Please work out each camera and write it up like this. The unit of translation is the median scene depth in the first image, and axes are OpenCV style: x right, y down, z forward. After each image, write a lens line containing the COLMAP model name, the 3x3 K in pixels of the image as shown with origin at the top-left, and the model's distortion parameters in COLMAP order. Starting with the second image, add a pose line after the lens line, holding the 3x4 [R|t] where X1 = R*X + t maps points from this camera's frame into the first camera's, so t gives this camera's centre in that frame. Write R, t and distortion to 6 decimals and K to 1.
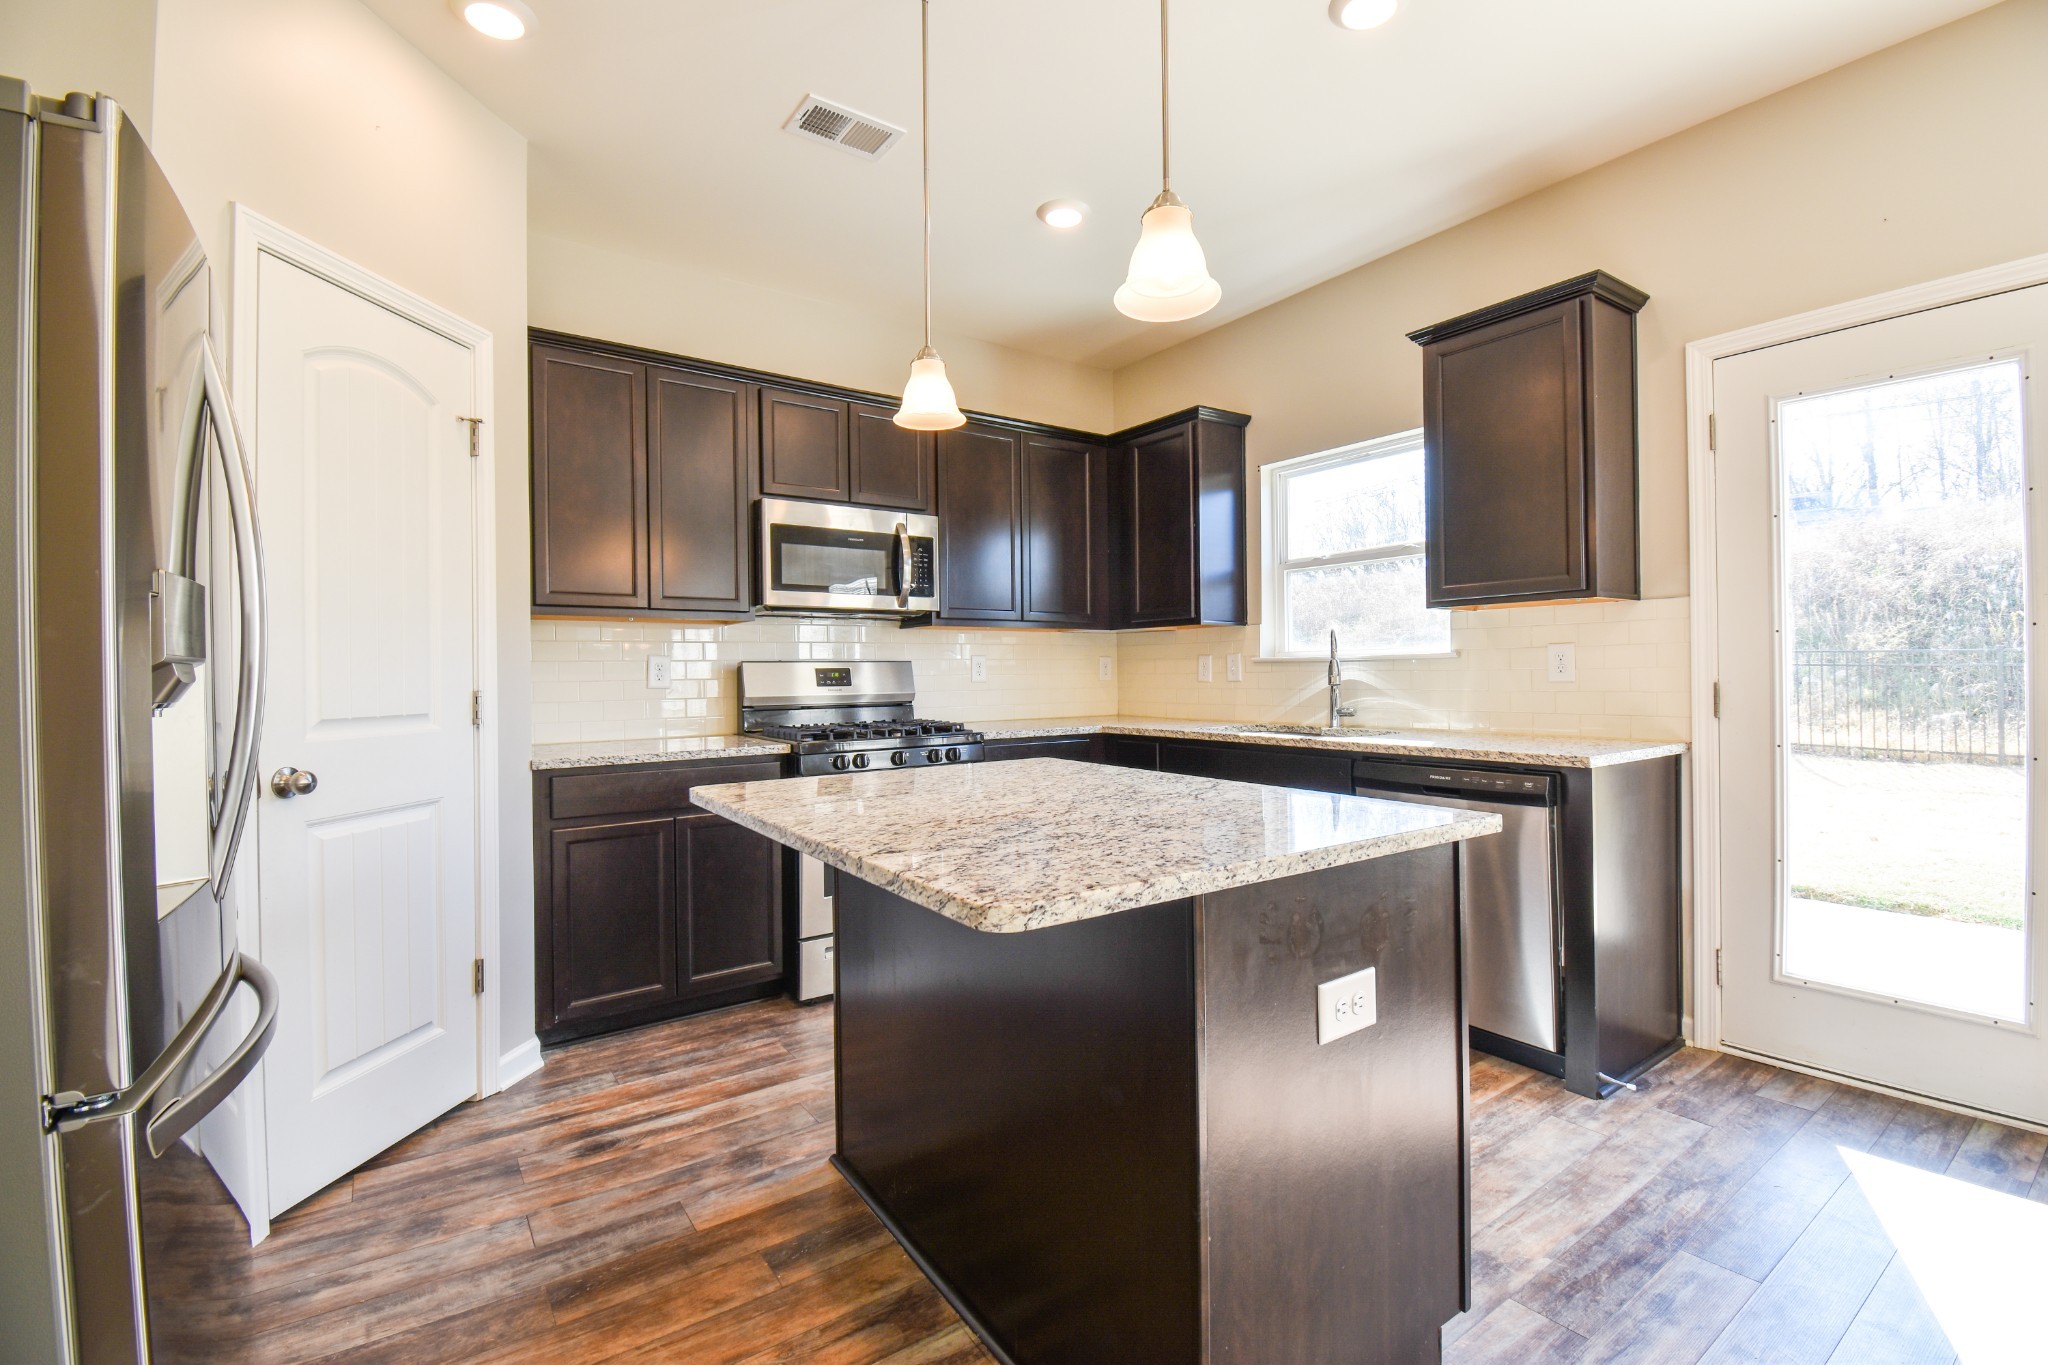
lens RADIAL K [[872.9, 0, 1014.6], [0, 872.9, 682.7], [0, 0, 1]] dist [0.005518, -0.014538]
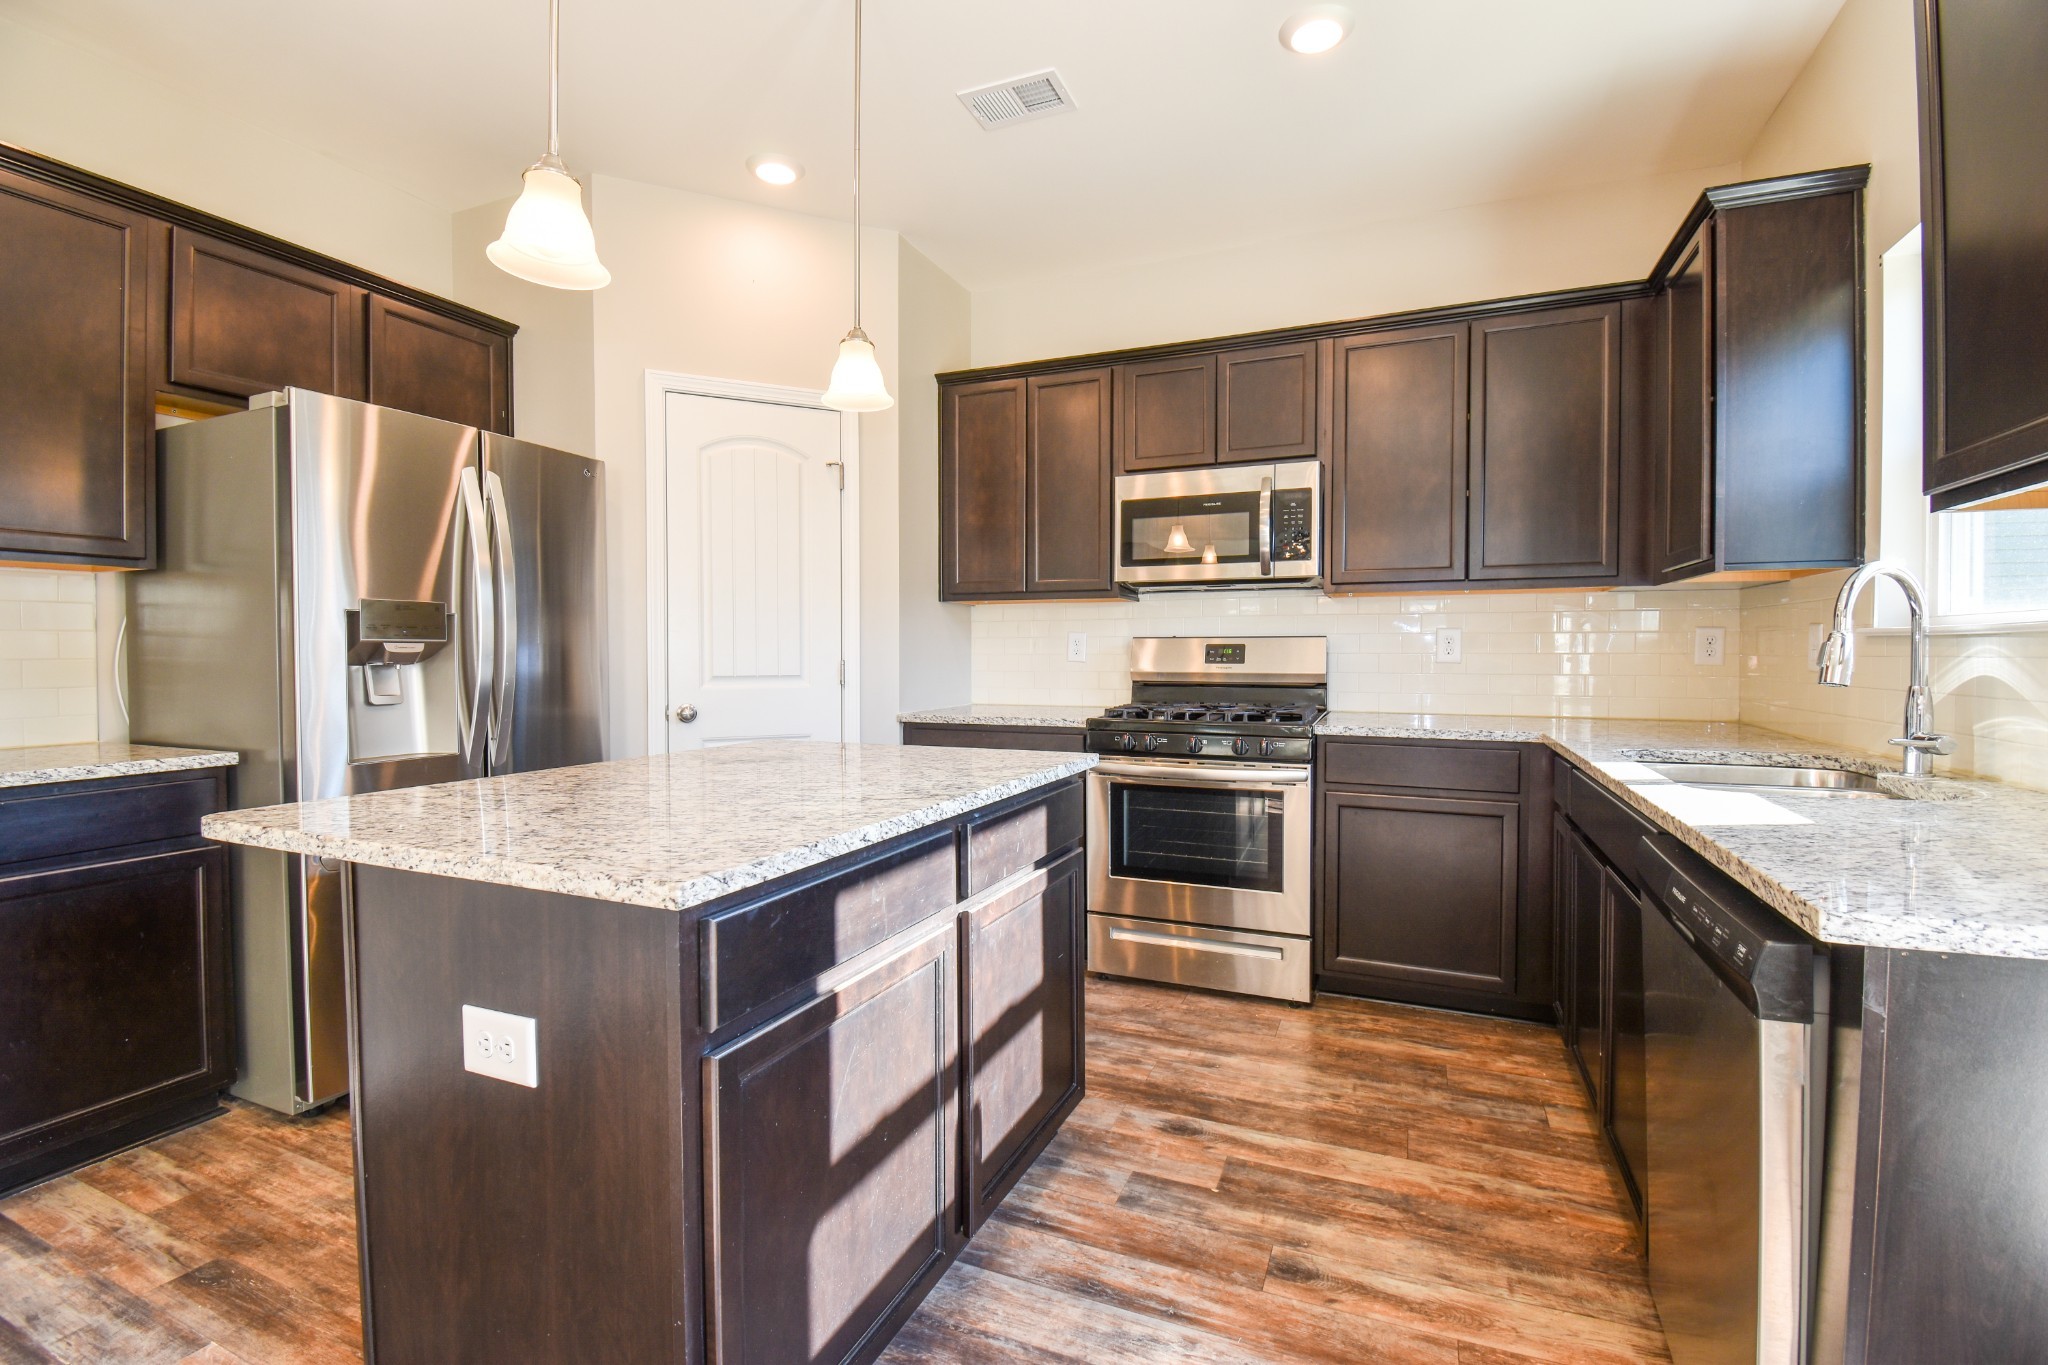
lens RADIAL K [[872.9, 0, 1045.5], [0, 872.9, 675.3], [0, 0, 1]] dist [0.005518, -0.014538]
pose [[0.566325, 0.034481, -0.823461, 0.535619], [-0.015643, 0.999394, 0.031090, -0.011162], [0.824034, -0.004725, 0.566521, 0.374251]]
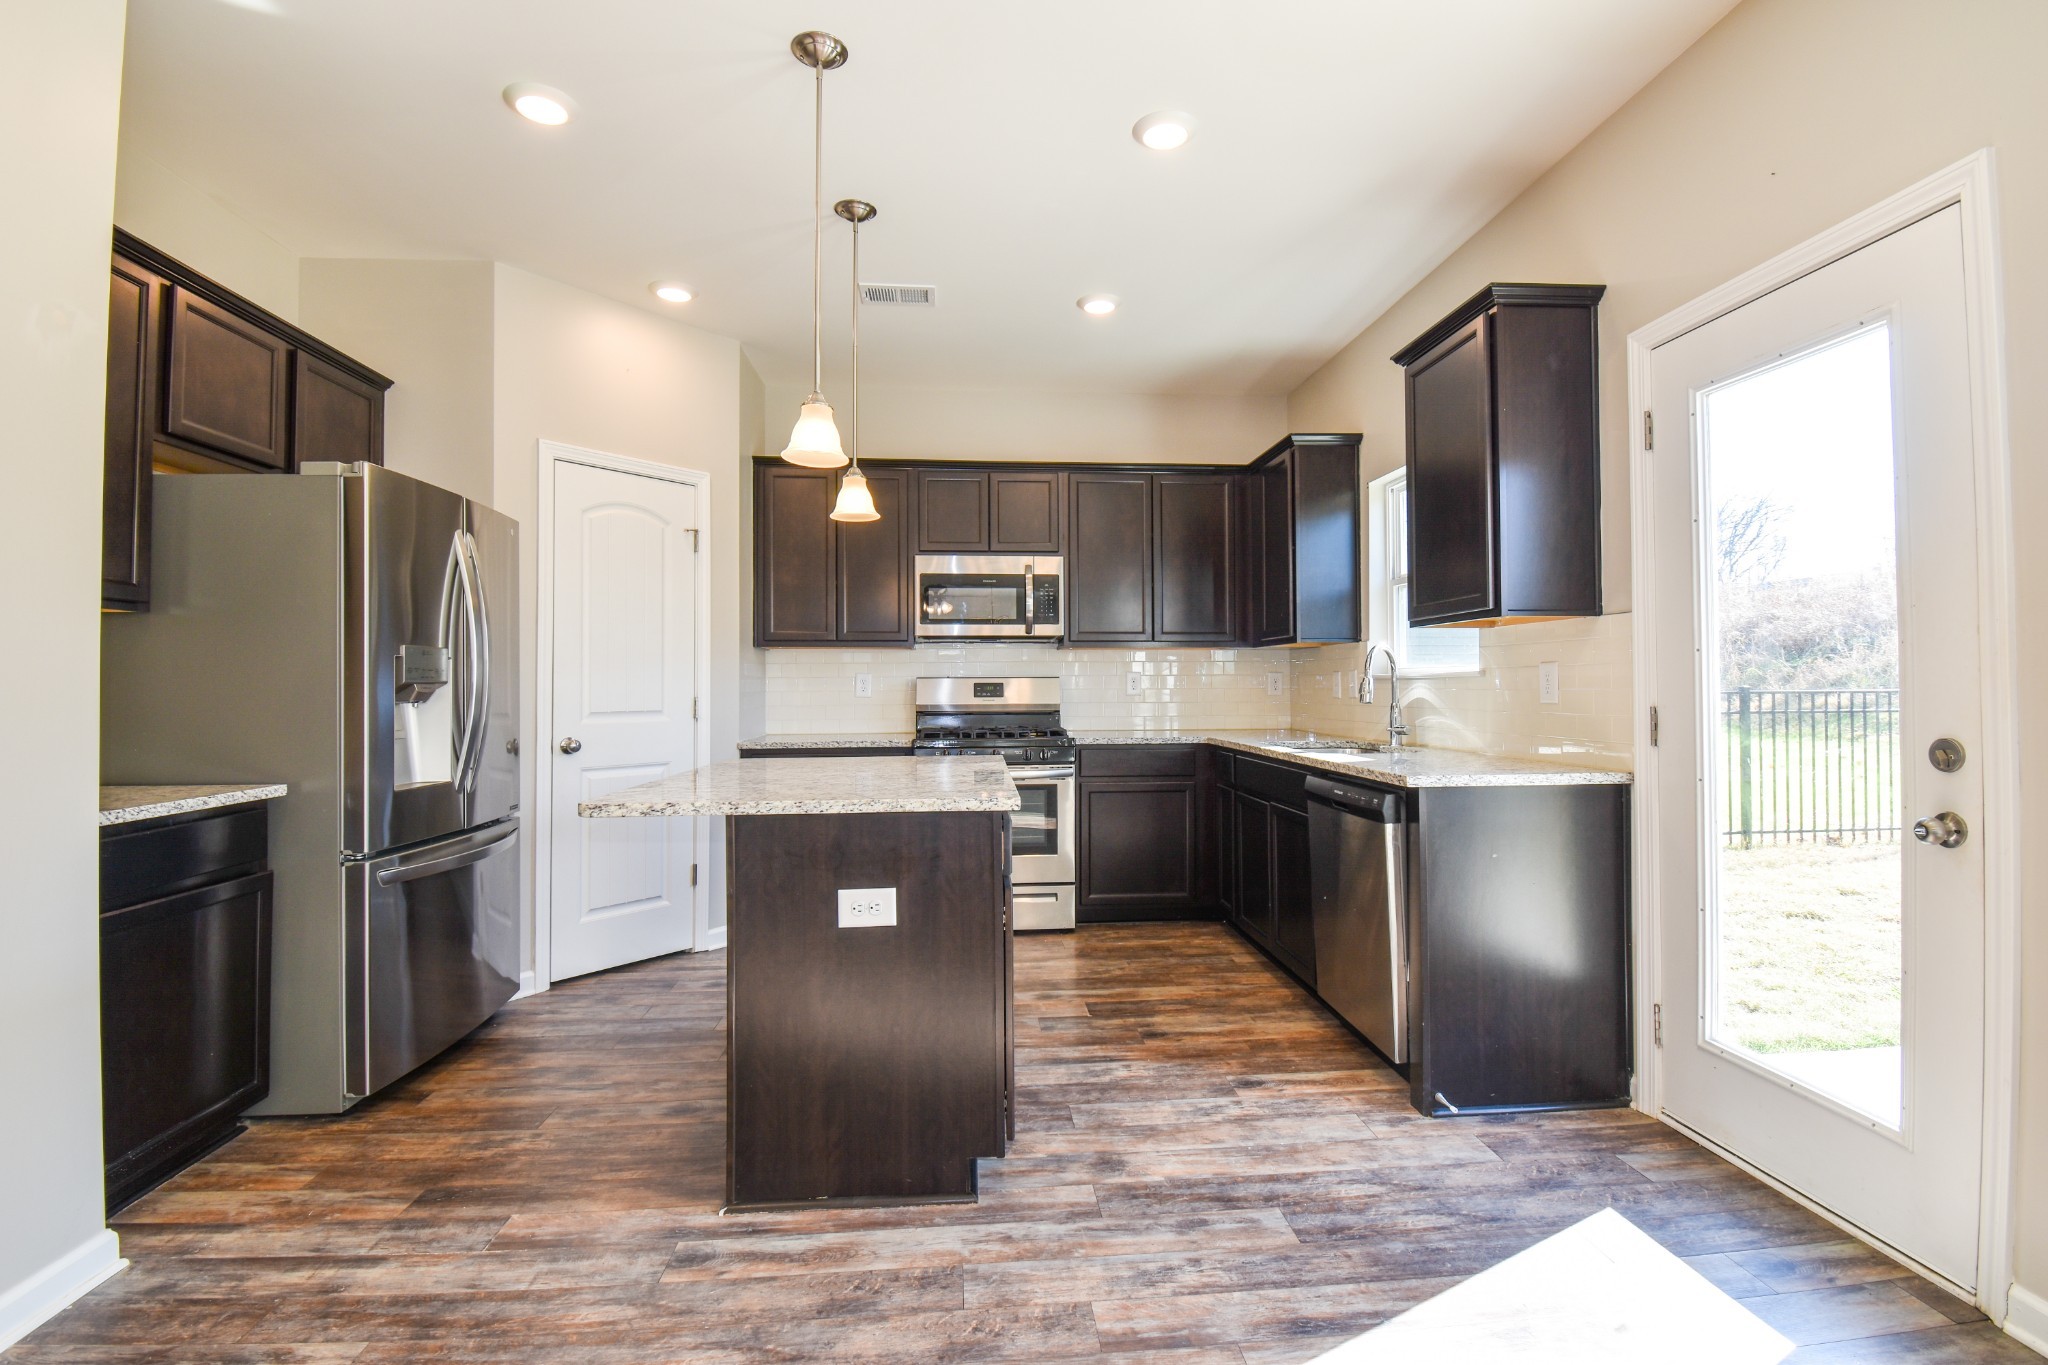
lens RADIAL K [[872.9, 0, 1023.3], [0, 872.9, 684.0], [0, 0, 1]] dist [0.005518, -0.014538]
pose [[0.872276, 0.006155, -0.488976, 0.534454], [-0.010991, 0.999915, -0.007020, -0.007588], [0.488891, 0.011497, 0.872269, -0.084342]]
